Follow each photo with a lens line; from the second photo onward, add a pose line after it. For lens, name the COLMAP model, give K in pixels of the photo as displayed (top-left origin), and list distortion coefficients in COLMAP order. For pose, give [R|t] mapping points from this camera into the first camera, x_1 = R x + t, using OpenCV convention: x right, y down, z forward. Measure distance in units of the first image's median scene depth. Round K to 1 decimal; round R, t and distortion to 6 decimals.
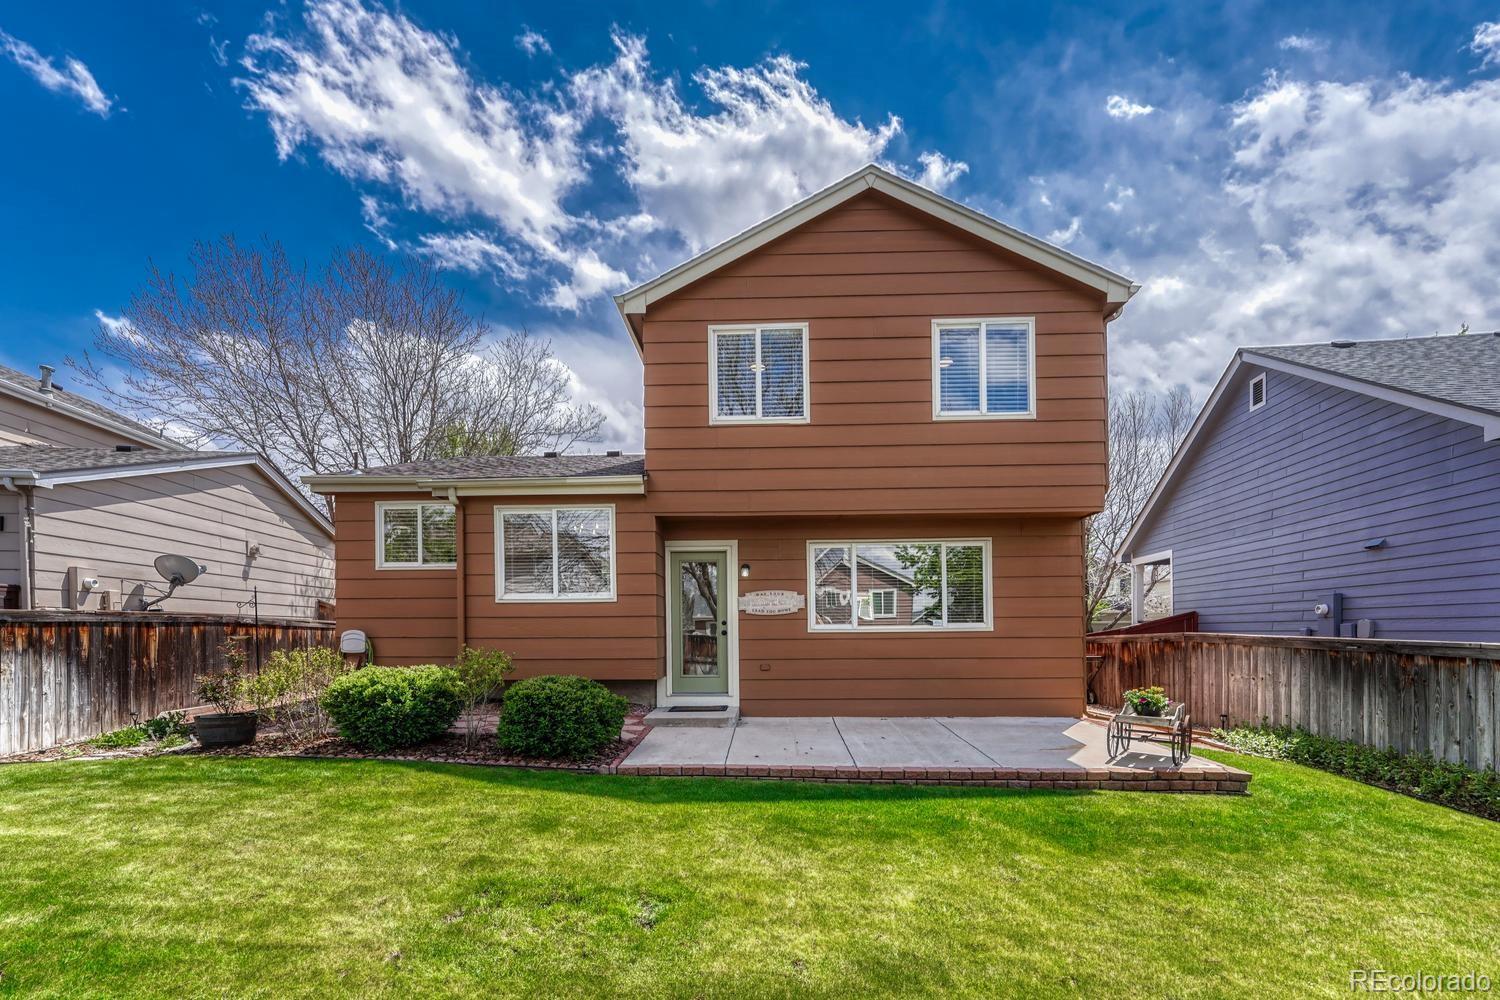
lens RADIAL K [[625.9, 0, 741.6], [0, 625.9, 637.5], [0, 0, 1]] dist [-0.008124, 0.000236]
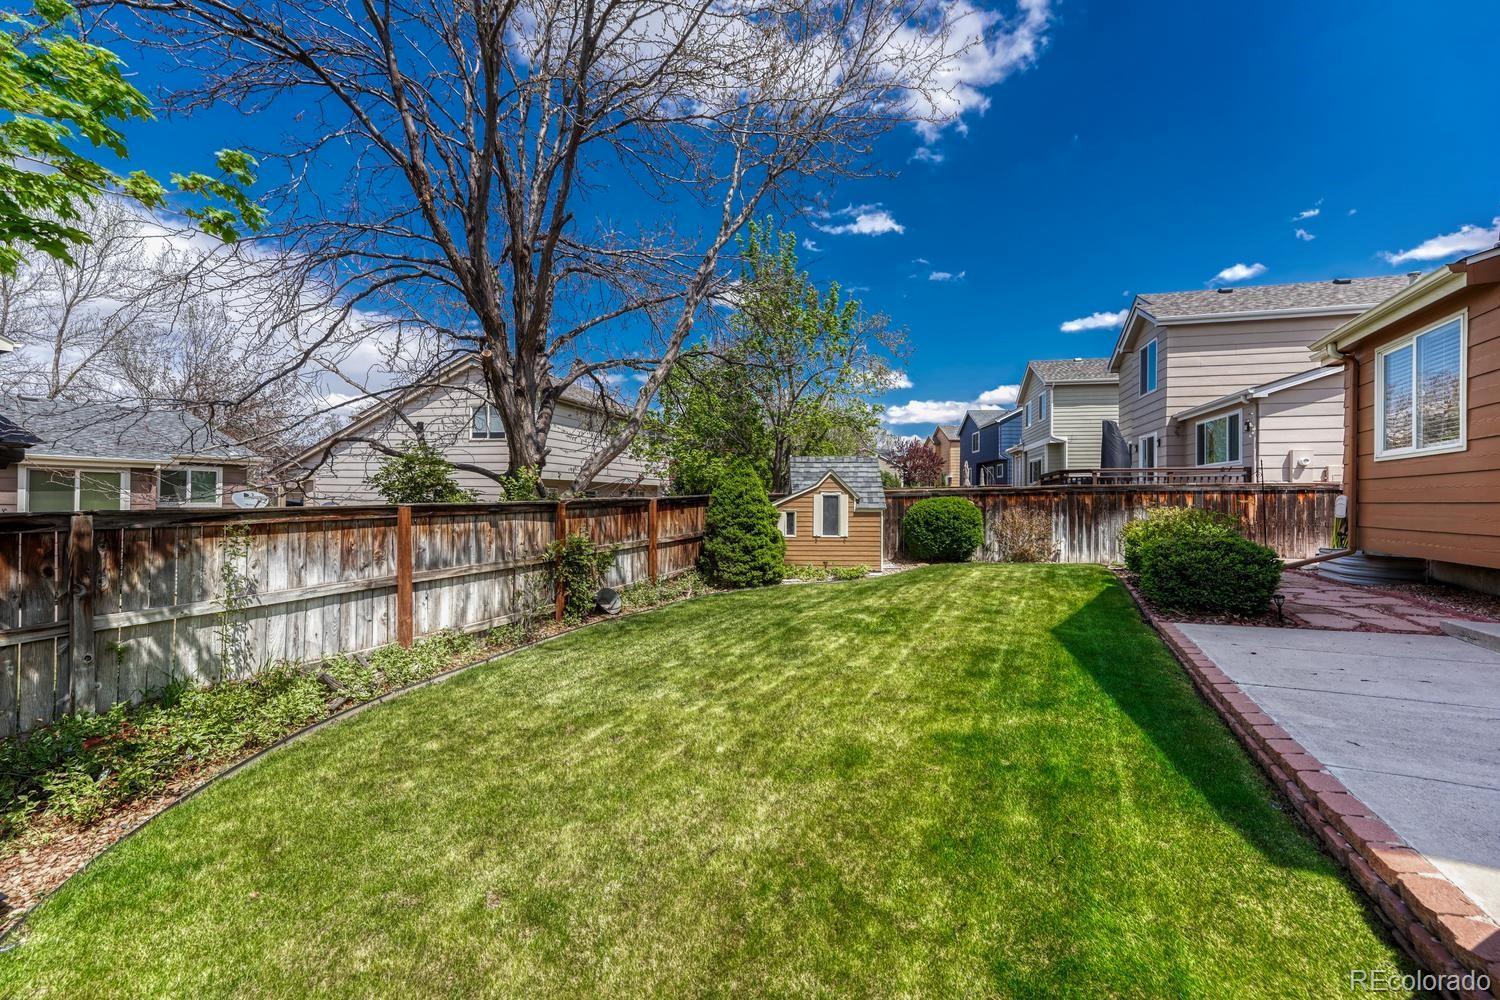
lens RADIAL K [[604.8, 0, 744.4], [0, 604.8, 494.5], [0, 0, 1]] dist [0.006920, -0.000590]
pose [[-0.403651, -0.007366, -0.914884, 0.703365], [-0.019887, 0.999802, 0.000725, 0.004553], [0.914697, 0.018487, -0.403717, 0.531707]]
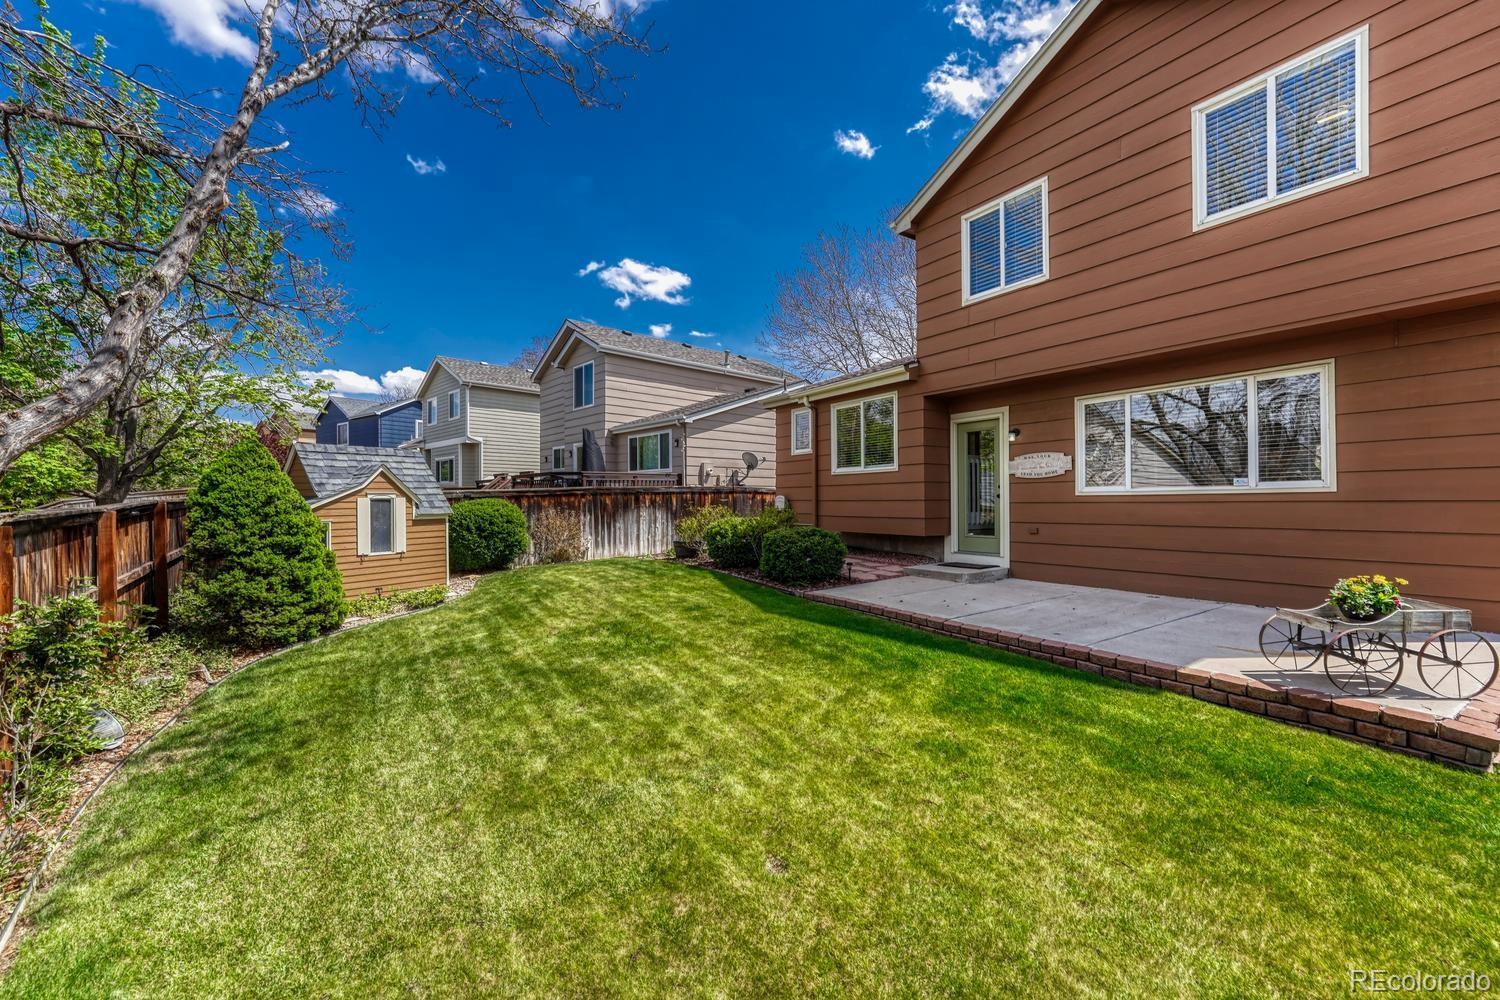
lens RADIAL K [[600.7, 0, 754.9], [0, 600.7, 501.1], [0, 0, 1]] dist [-0.012451, 0.000334]
pose [[0.582052, 0.002133, -0.813149, 0.569290], [-0.006855, 0.999974, -0.002284, 0.005620], [0.813123, 0.006904, 0.582051, 0.090172]]
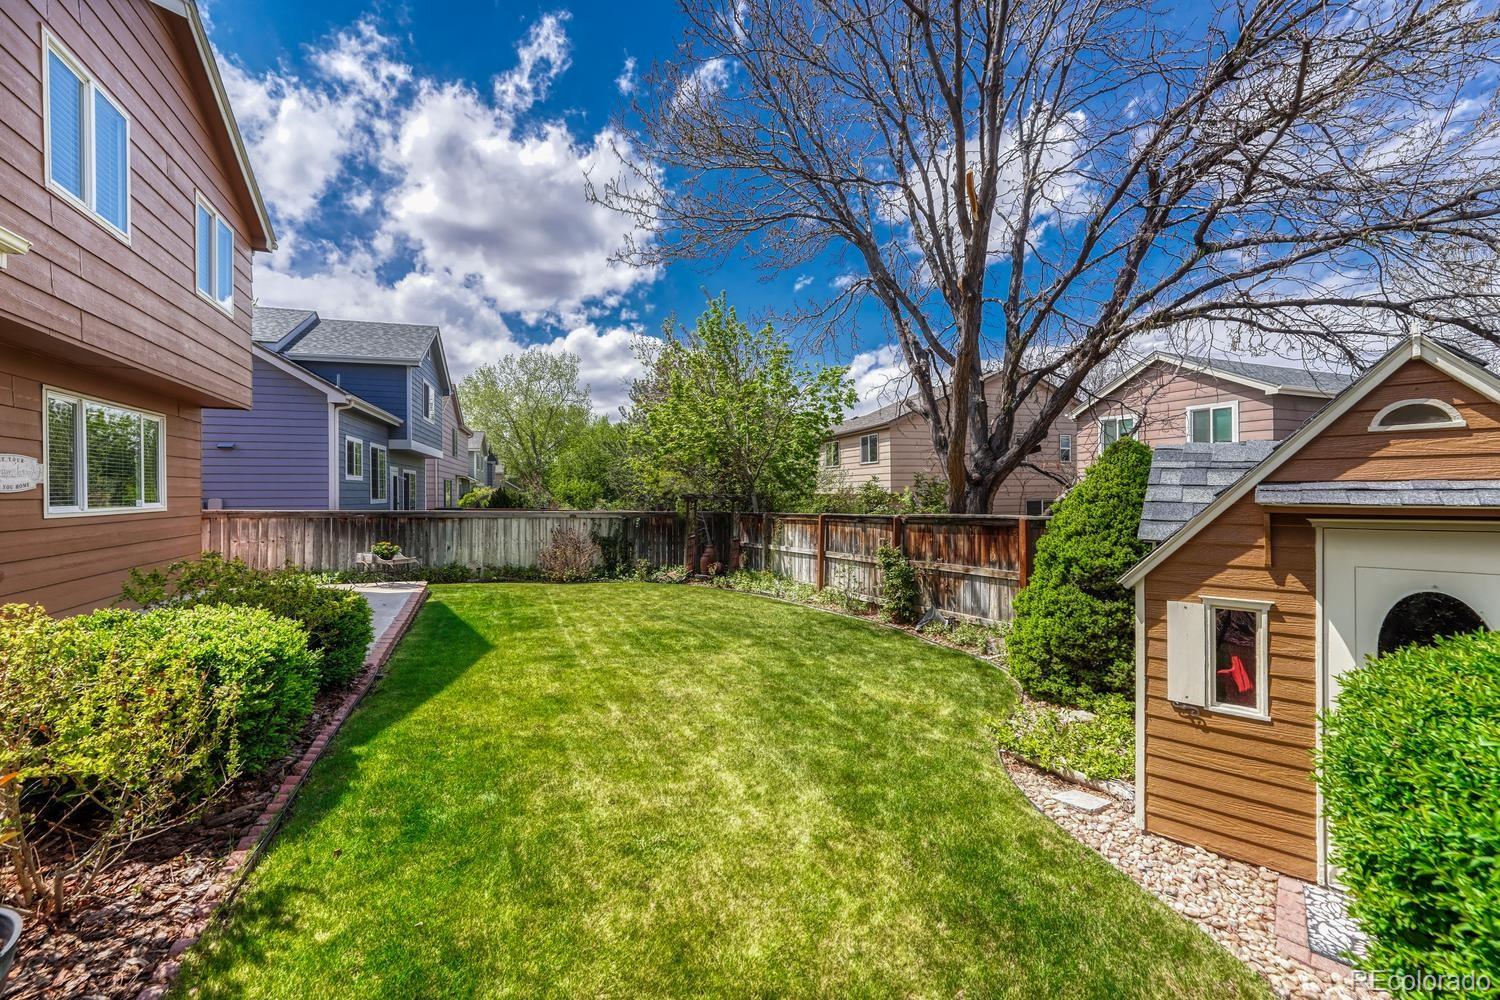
lens RADIAL K [[625.9, 0, 759.3], [0, 625.9, 495.4], [0, 0, 1]] dist [-0.008124, 0.000236]
pose [[-0.443501, 0.003354, 0.896268, -0.876548], [0.017360, 0.999838, 0.004849, -0.023775], [-0.896106, 0.017710, -0.443487, 0.612165]]
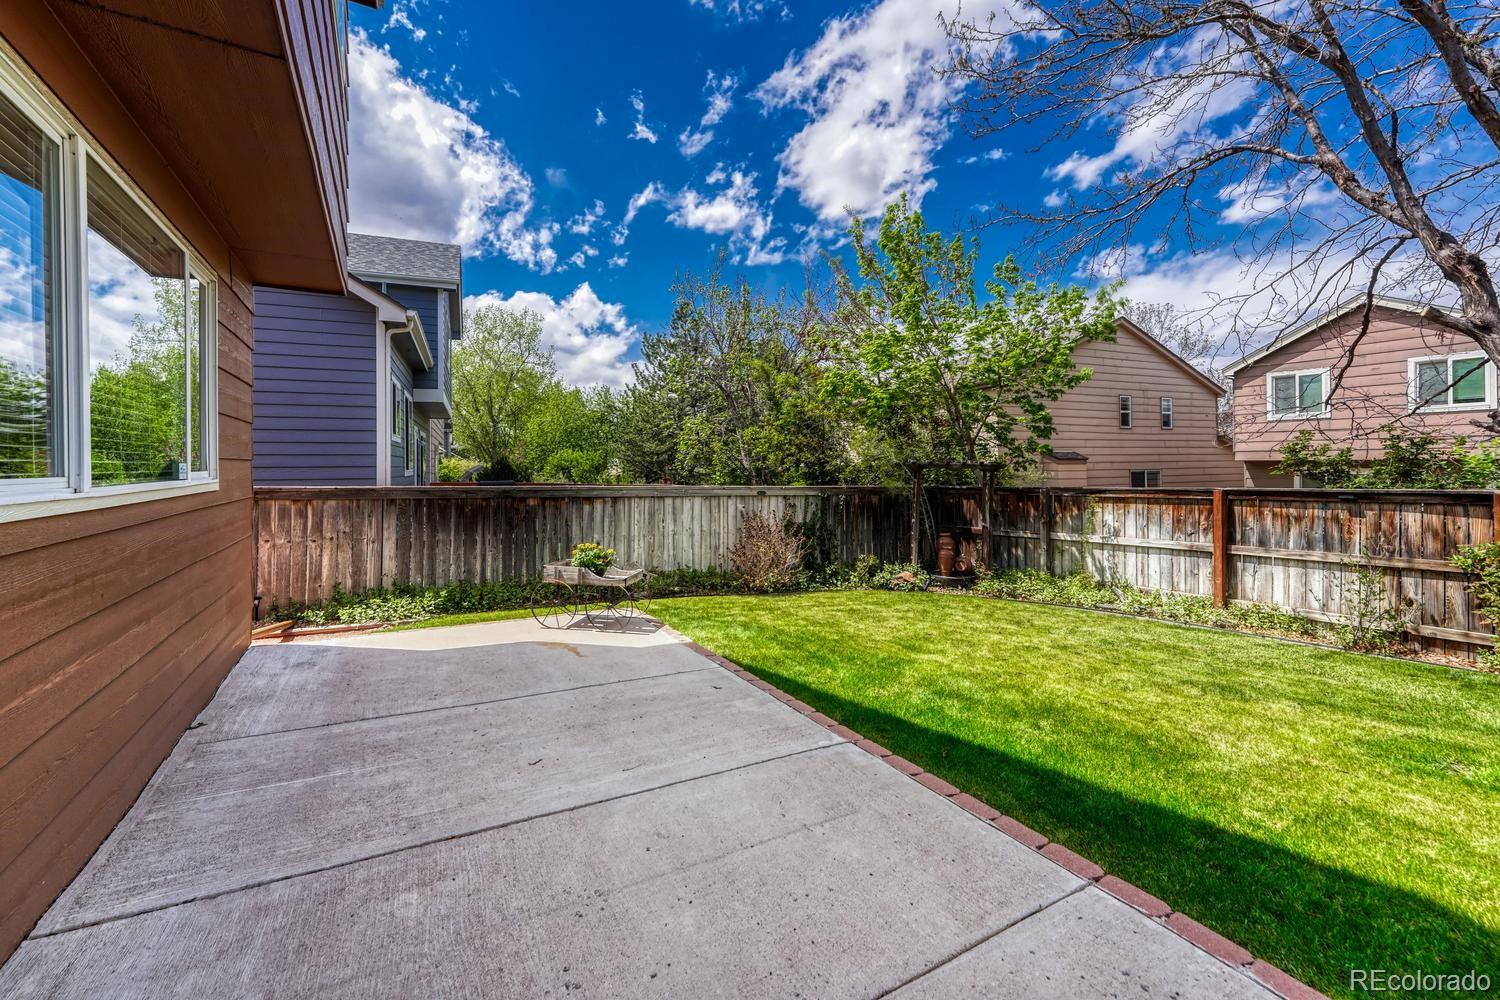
lens RADIAL K [[625.9, 0, 737.3], [0, 625.9, 470.2], [0, 0, 1]] dist [-0.008124, 0.000236]
pose [[-0.522117, 0.002989, 0.852869, -0.146337], [0.018461, 0.999799, 0.007798, -0.020665], [-0.852674, 0.019817, -0.522067, 0.931515]]
